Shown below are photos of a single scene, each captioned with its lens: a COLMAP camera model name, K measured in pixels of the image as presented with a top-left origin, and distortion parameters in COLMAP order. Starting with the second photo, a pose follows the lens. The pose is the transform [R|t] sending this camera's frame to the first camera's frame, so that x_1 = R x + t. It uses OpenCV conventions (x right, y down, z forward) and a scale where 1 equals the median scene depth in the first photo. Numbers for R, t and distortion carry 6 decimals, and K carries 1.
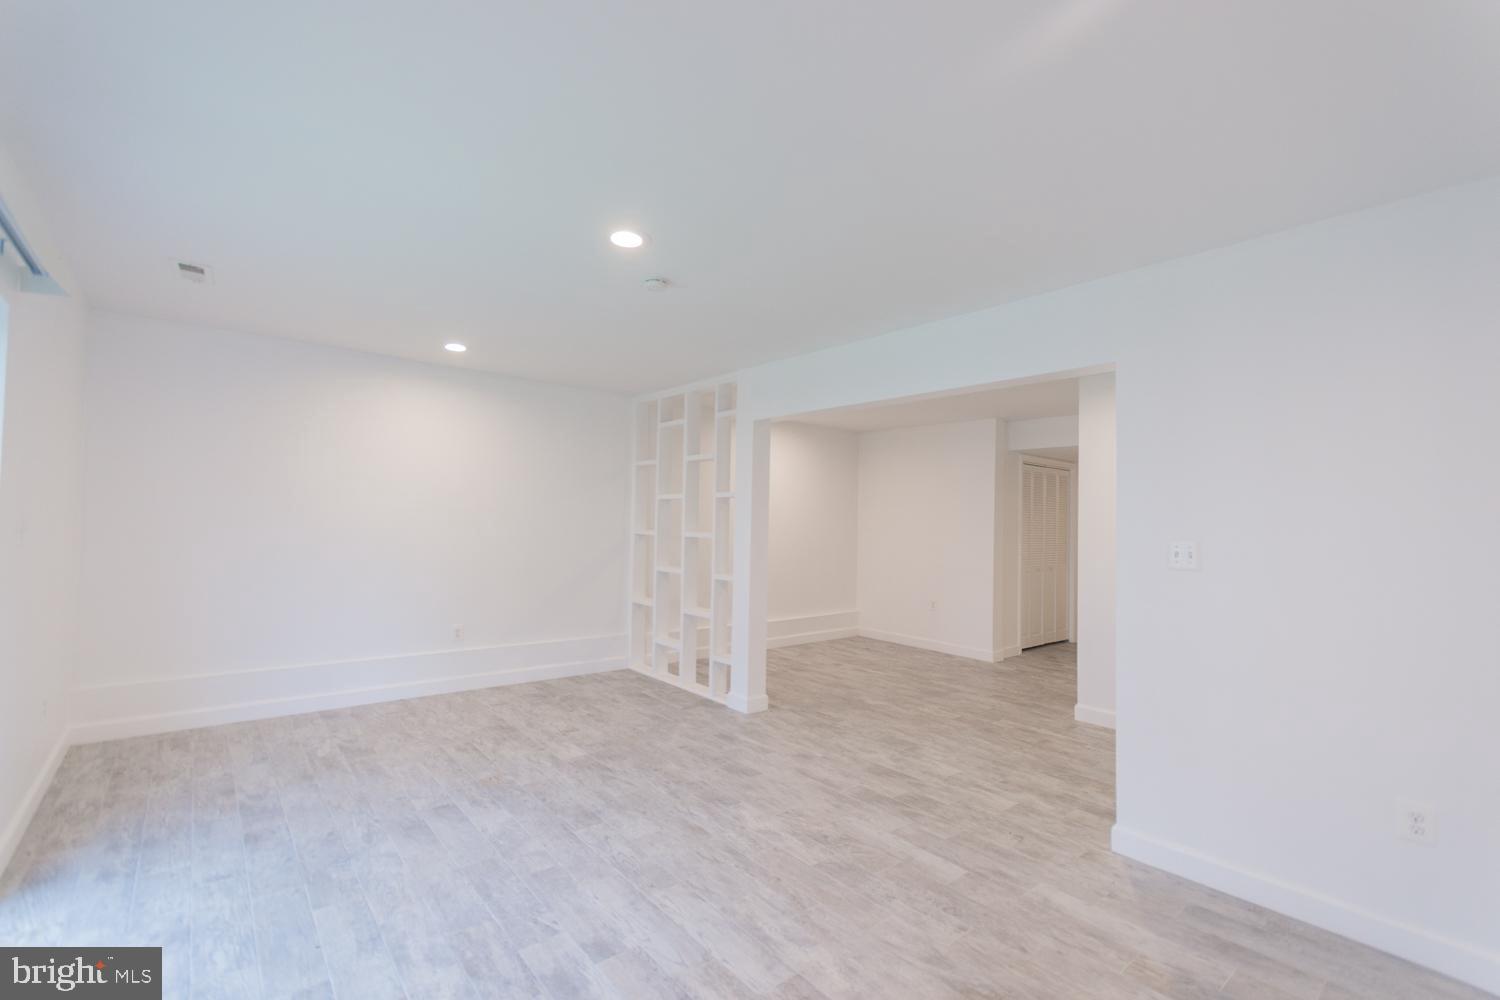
lens RADIAL K [[658.6, 0, 765.6], [0, 658.6, 507.8], [0, 0, 1]] dist [0.007605, -0.003511]
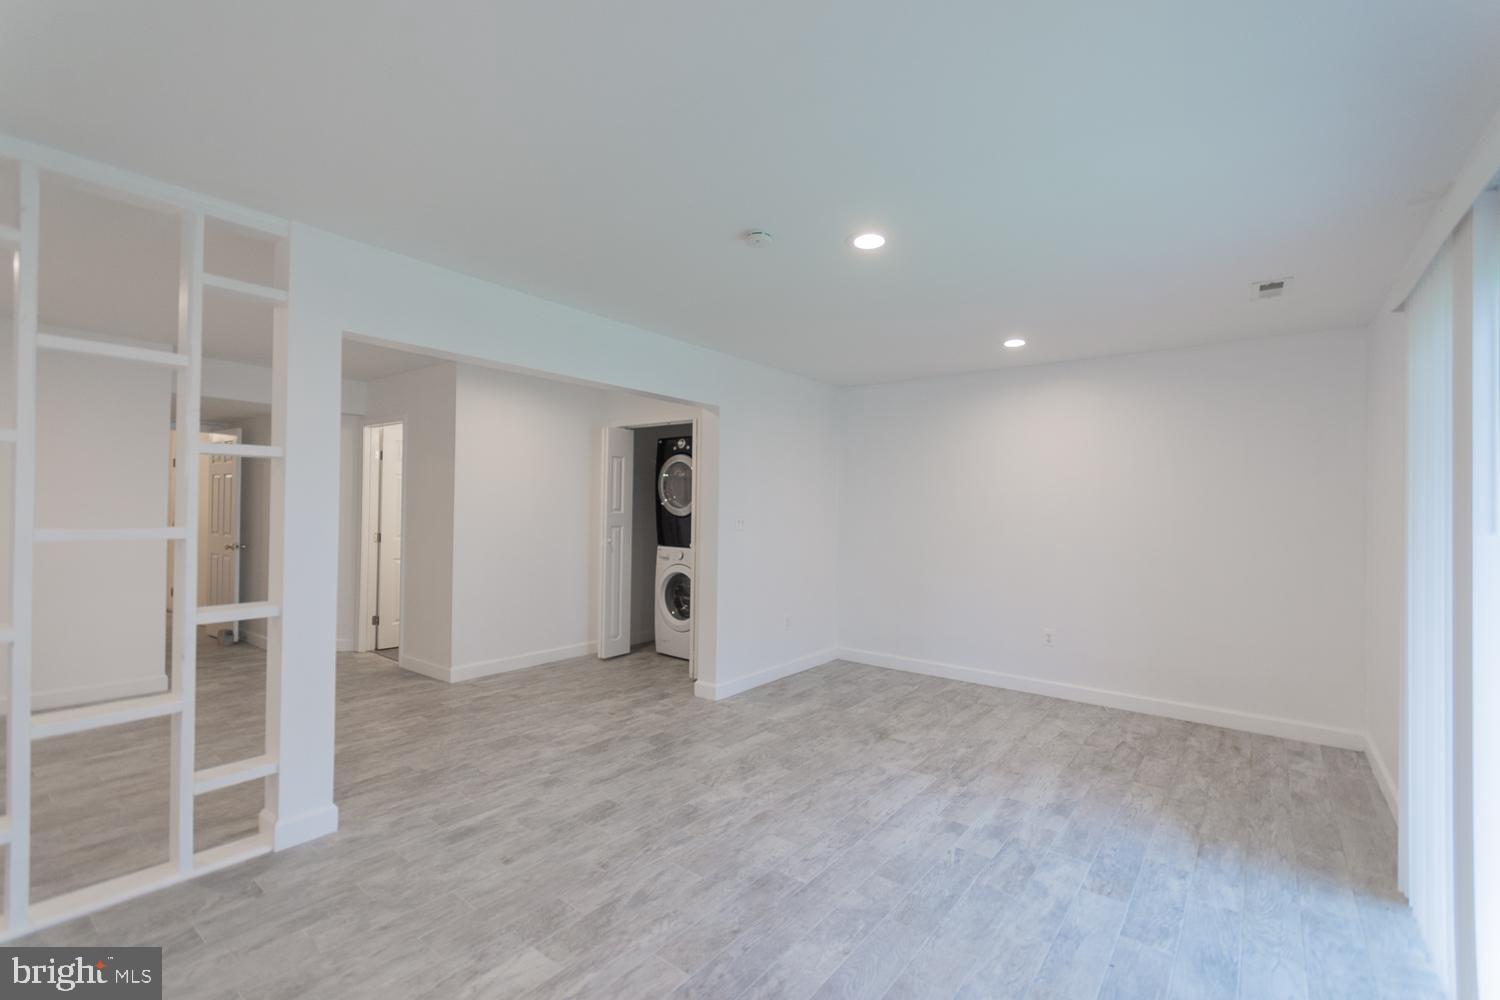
lens RADIAL K [[658.6, 0, 740.4], [0, 658.6, 501.4], [0, 0, 1]] dist [0.007605, -0.003511]
pose [[-0.193417, -0.016941, 0.980970, -0.906614], [-0.041821, 0.999085, 0.009008, -0.000162], [-0.980225, -0.039283, -0.193949, 1.049158]]
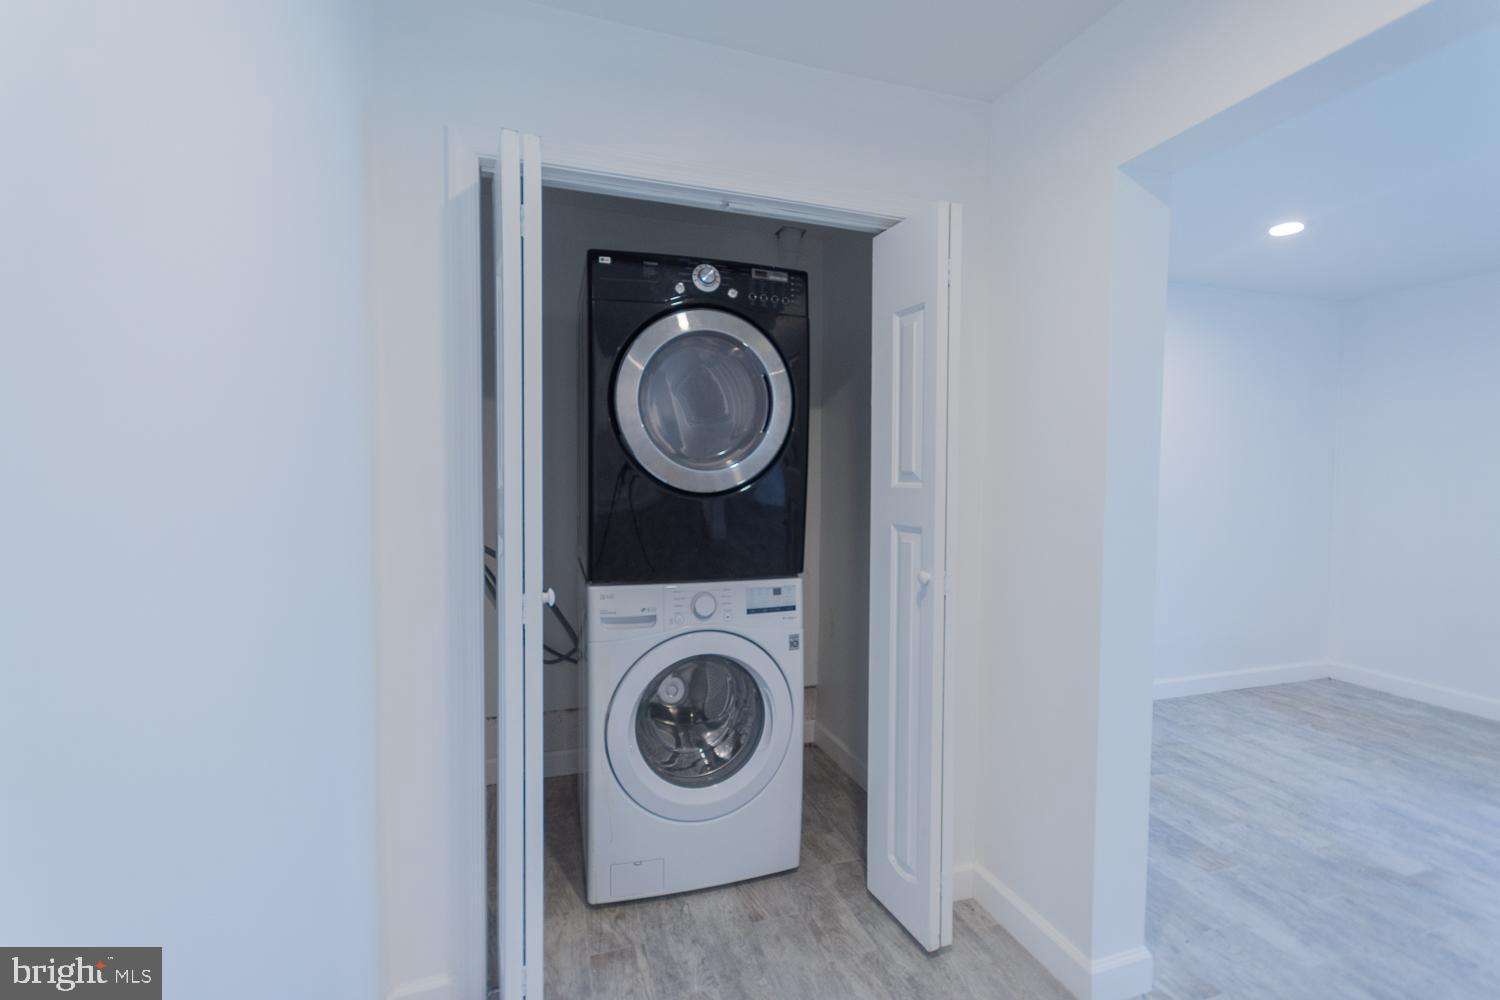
lens RADIAL K [[658.6, 0, 753.0], [0, 658.6, 510.5], [0, 0, 1]] dist [0.007605, -0.003511]
pose [[-0.920585, -0.050856, 0.387218, 0.533779], [-0.036679, 0.998361, 0.043922, 0.047917], [-0.388817, 0.026231, -0.920942, 1.396440]]
